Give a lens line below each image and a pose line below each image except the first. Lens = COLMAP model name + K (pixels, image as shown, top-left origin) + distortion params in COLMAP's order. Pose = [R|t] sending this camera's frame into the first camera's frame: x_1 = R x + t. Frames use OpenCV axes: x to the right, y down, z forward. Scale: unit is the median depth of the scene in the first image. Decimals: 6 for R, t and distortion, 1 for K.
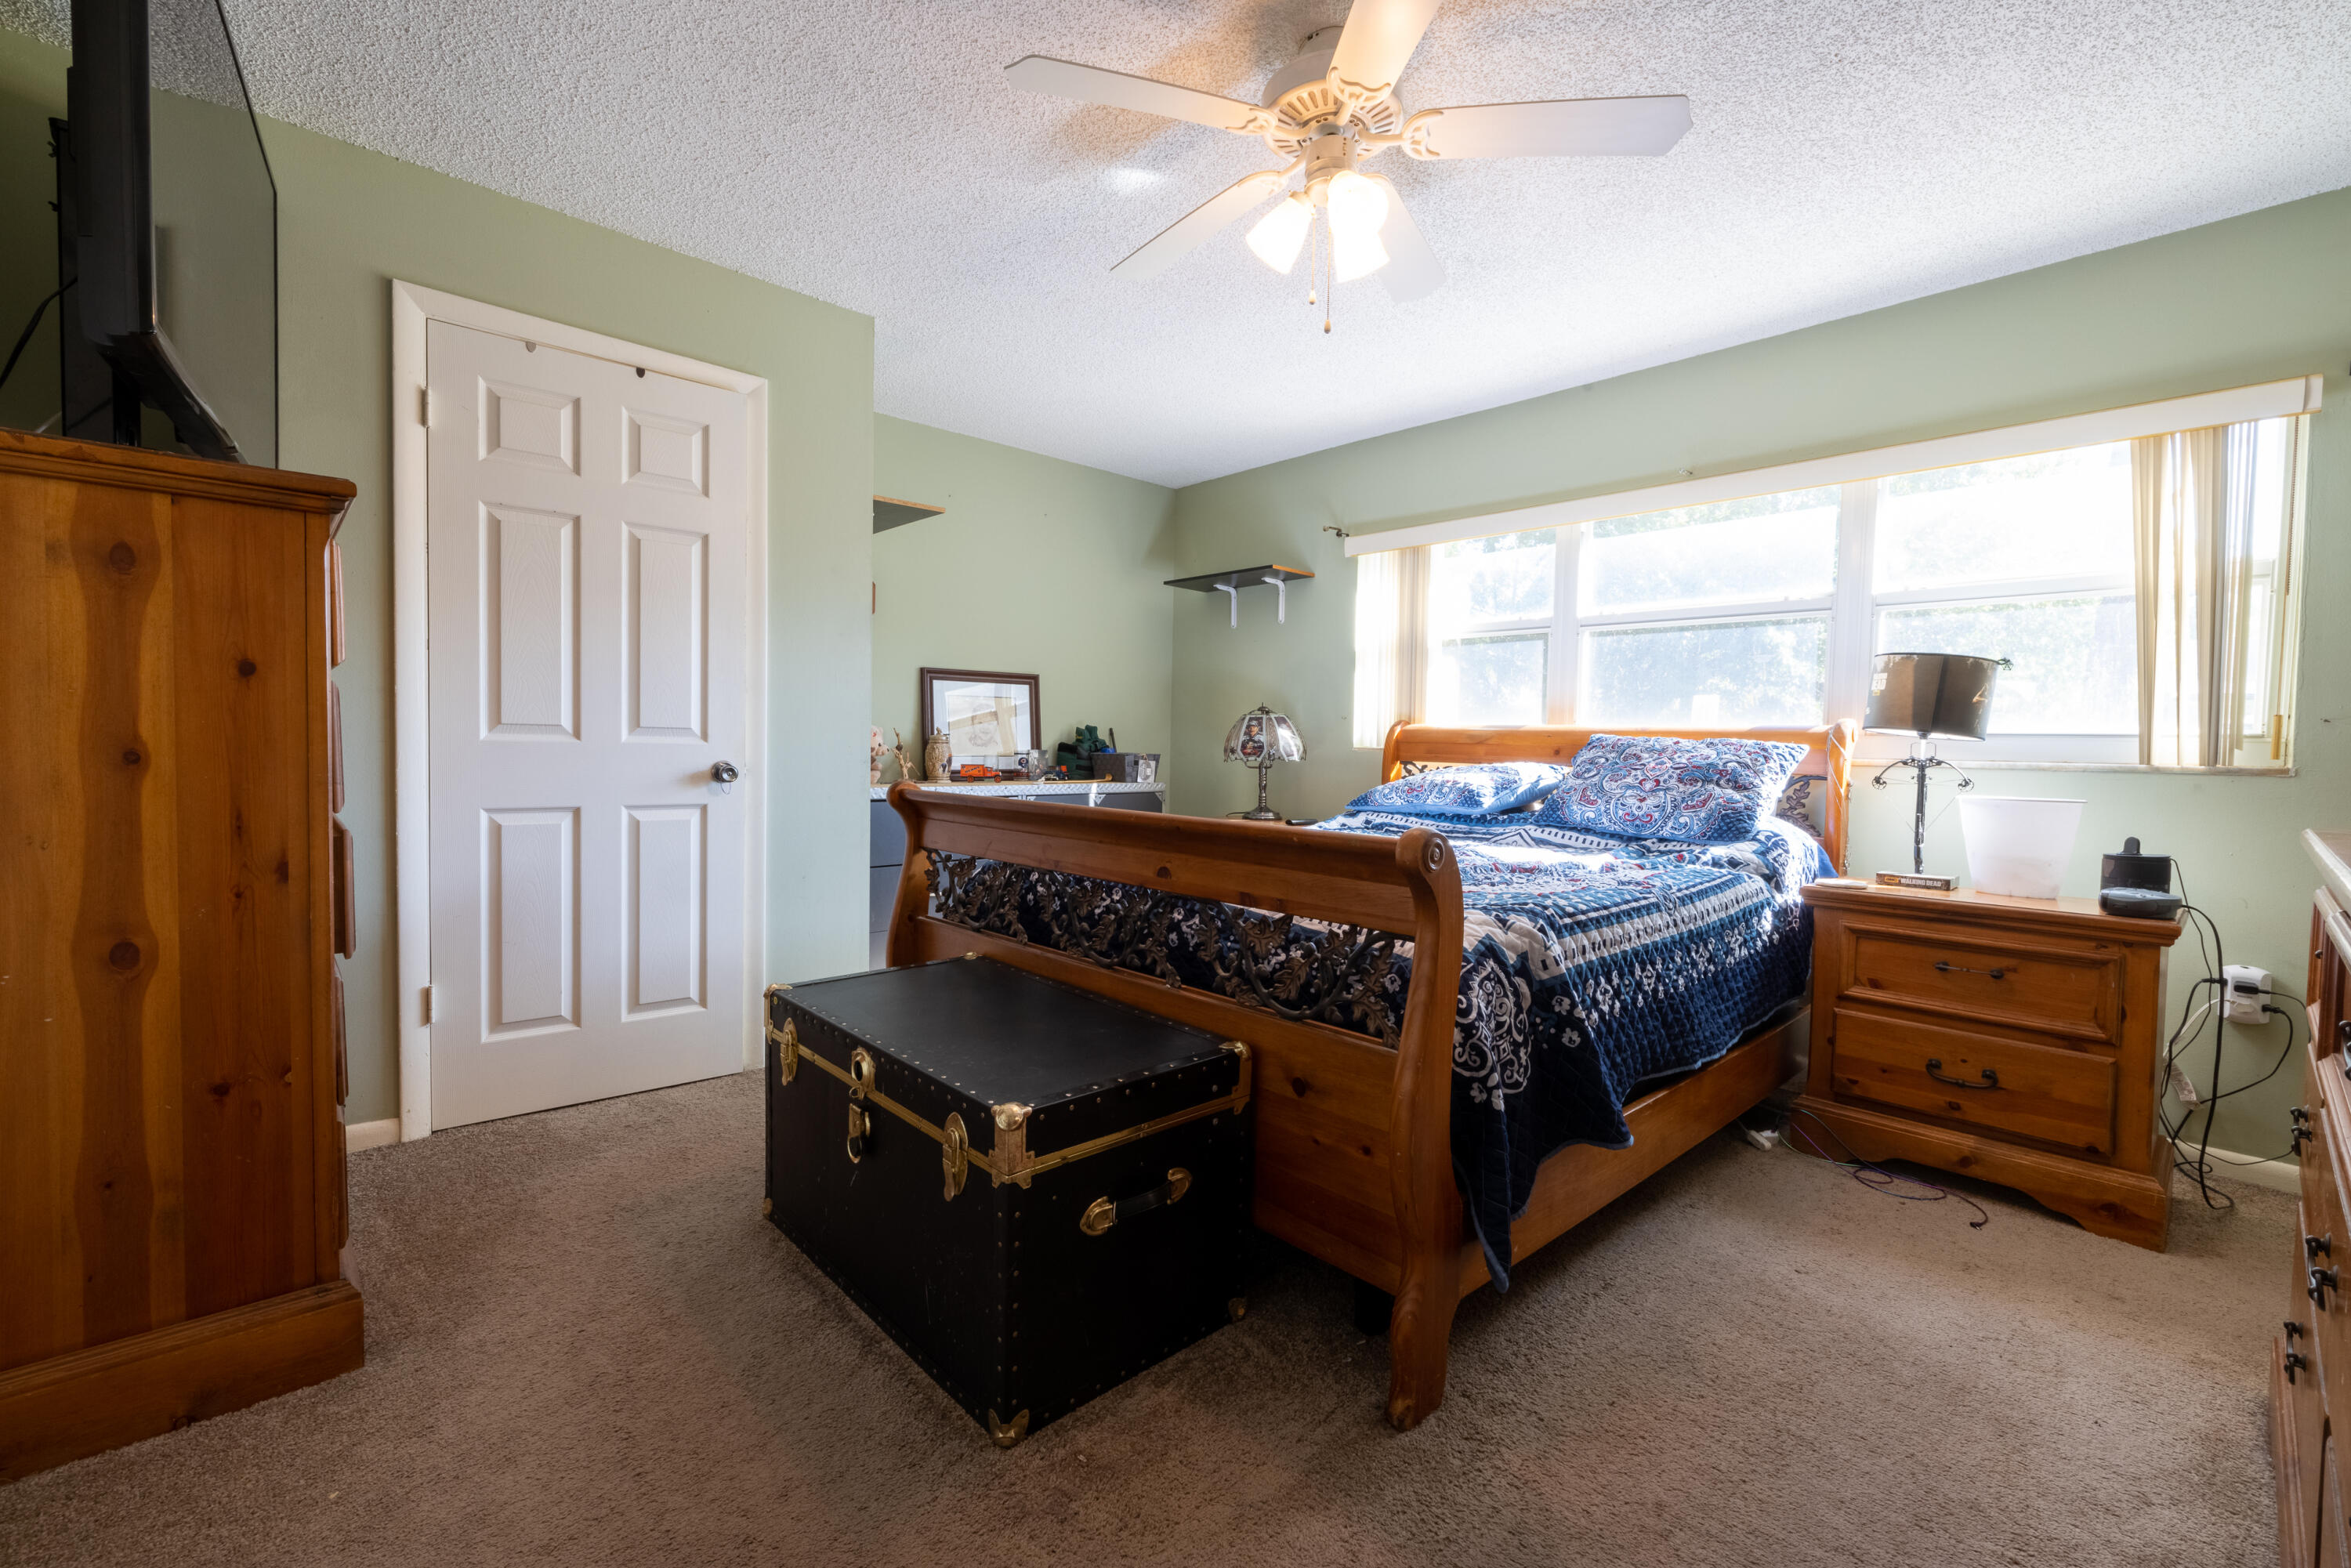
lens RADIAL K [[980.6, 0, 1173.6], [0, 980.6, 776.7], [0, 0, 1]] dist [-0.000024, 0.000234]
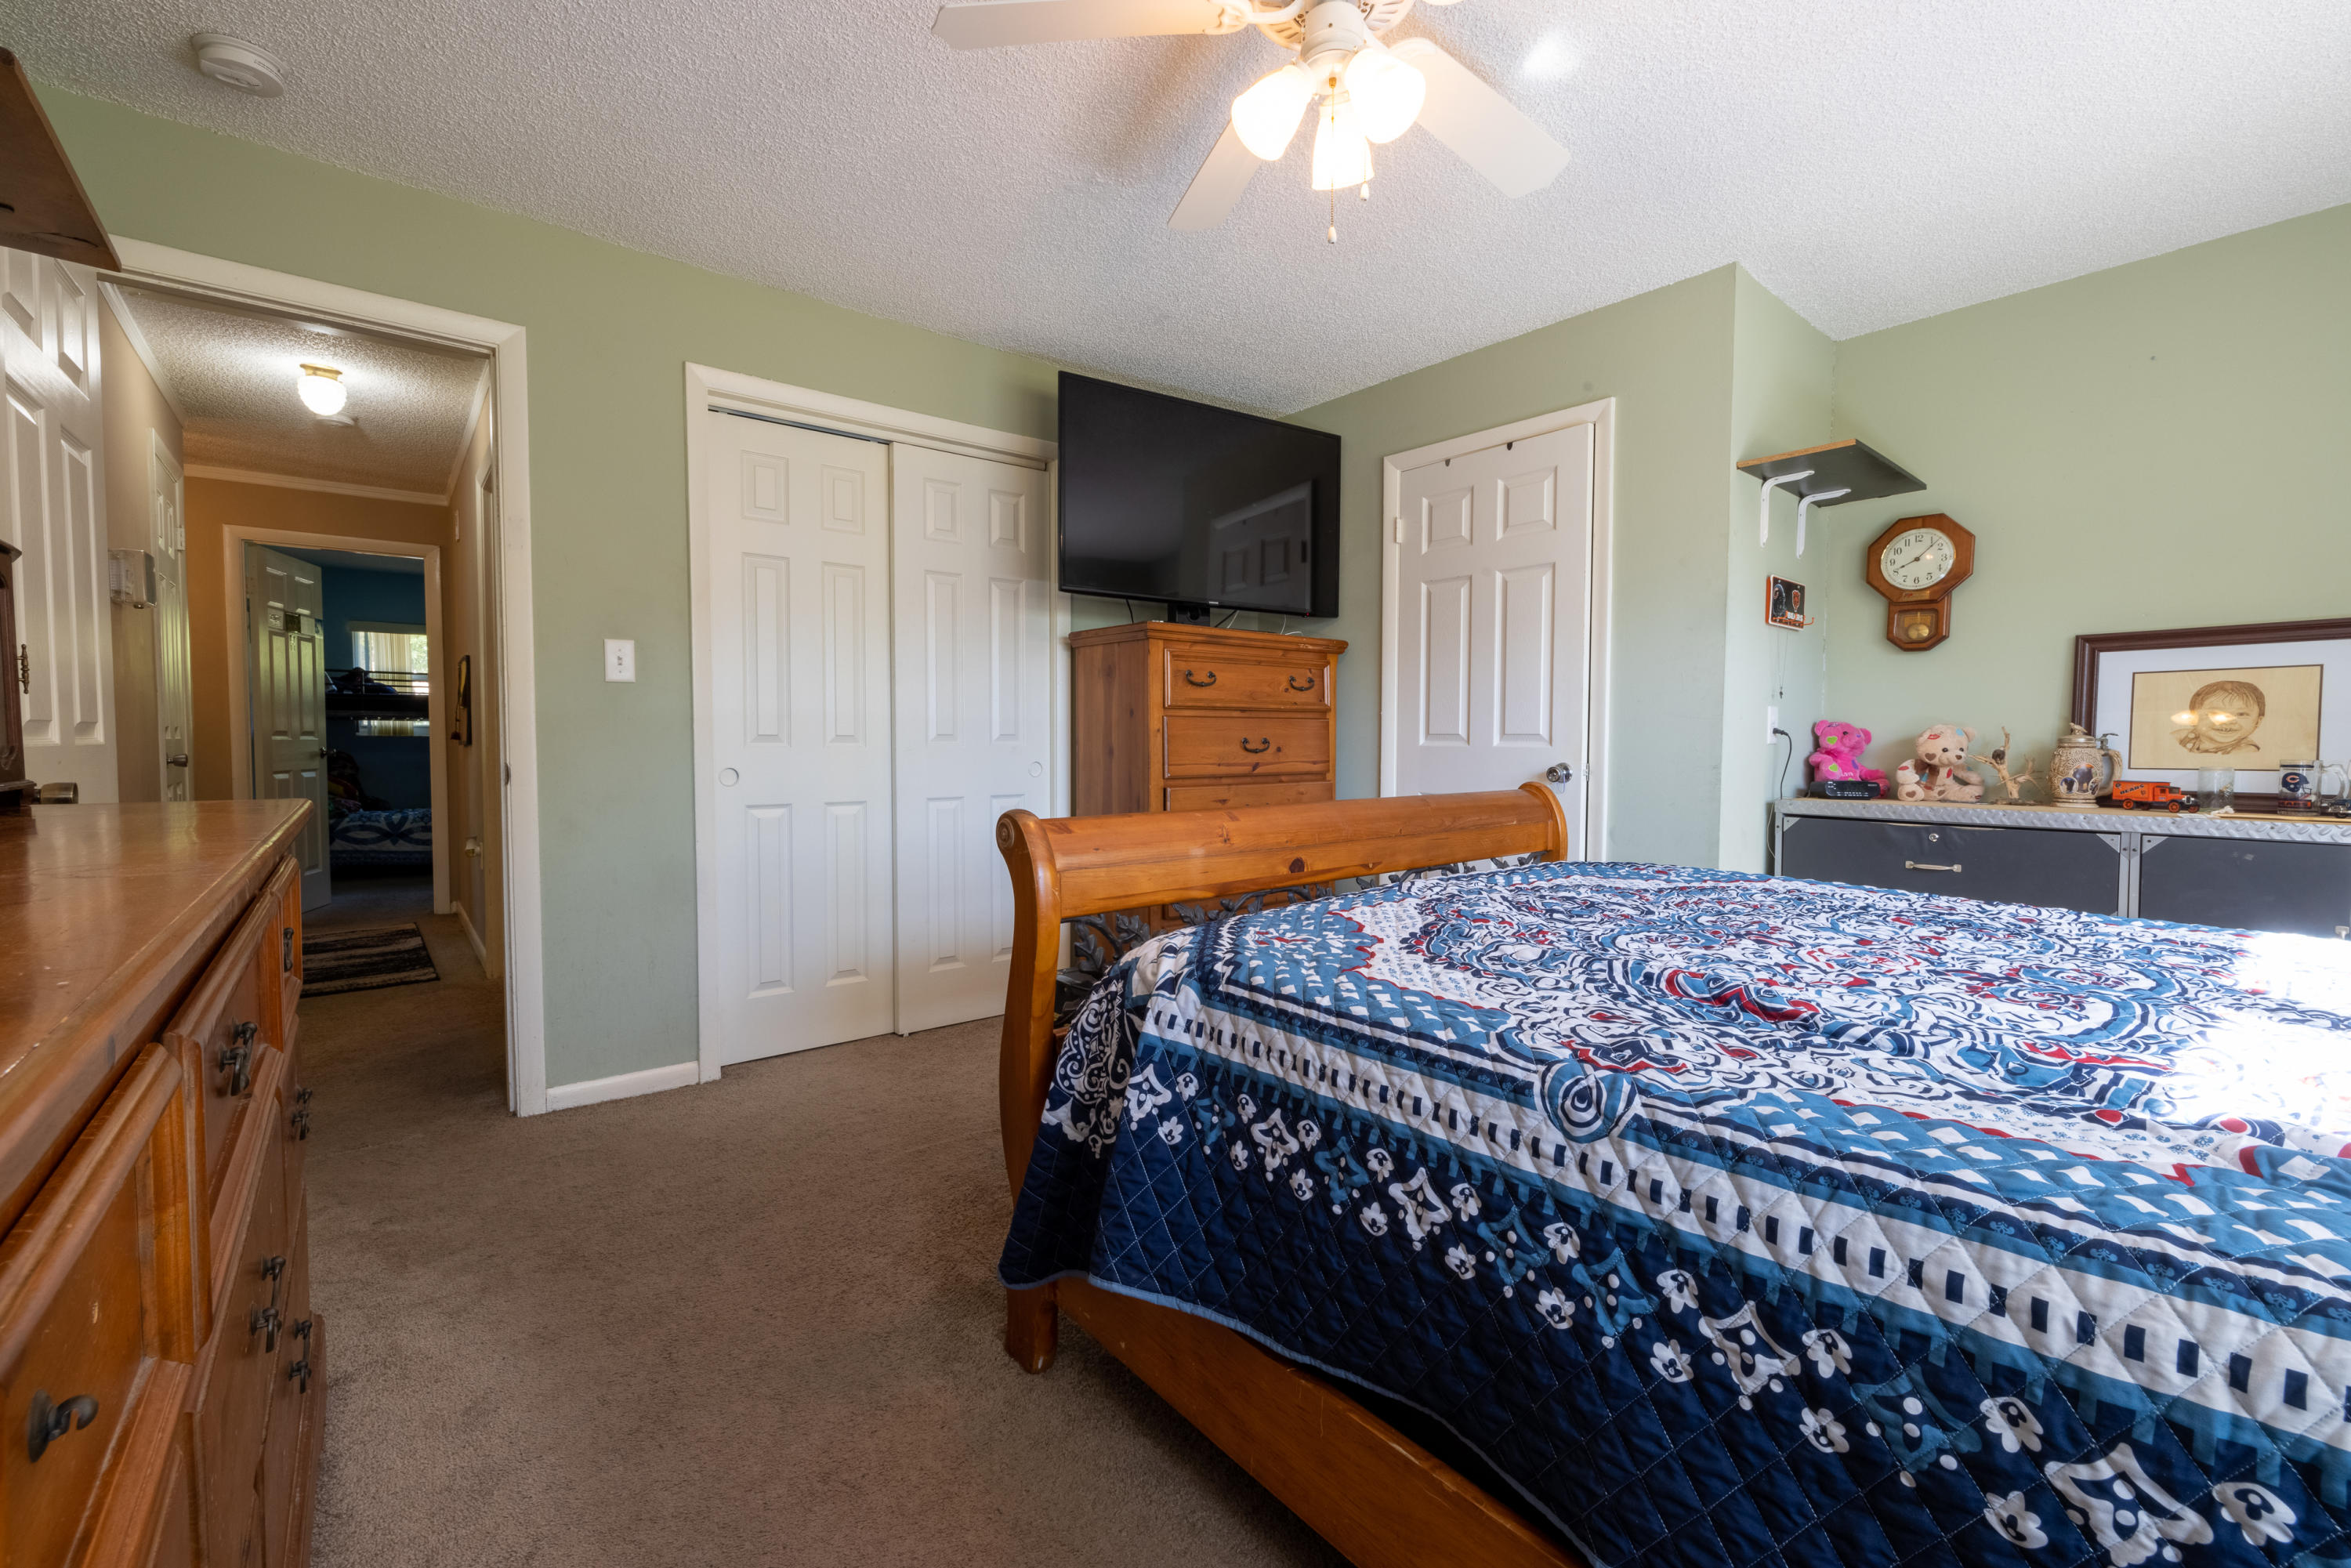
lens RADIAL K [[980.6, 0, 1173.6], [0, 980.6, 776.7], [0, 0, 1]] dist [-0.000024, 0.000234]
pose [[-0.046303, 0.022691, -0.998670, 0.673507], [-0.038766, 0.998948, 0.024495, -0.010579], [0.998175, 0.039849, -0.045375, 0.612282]]
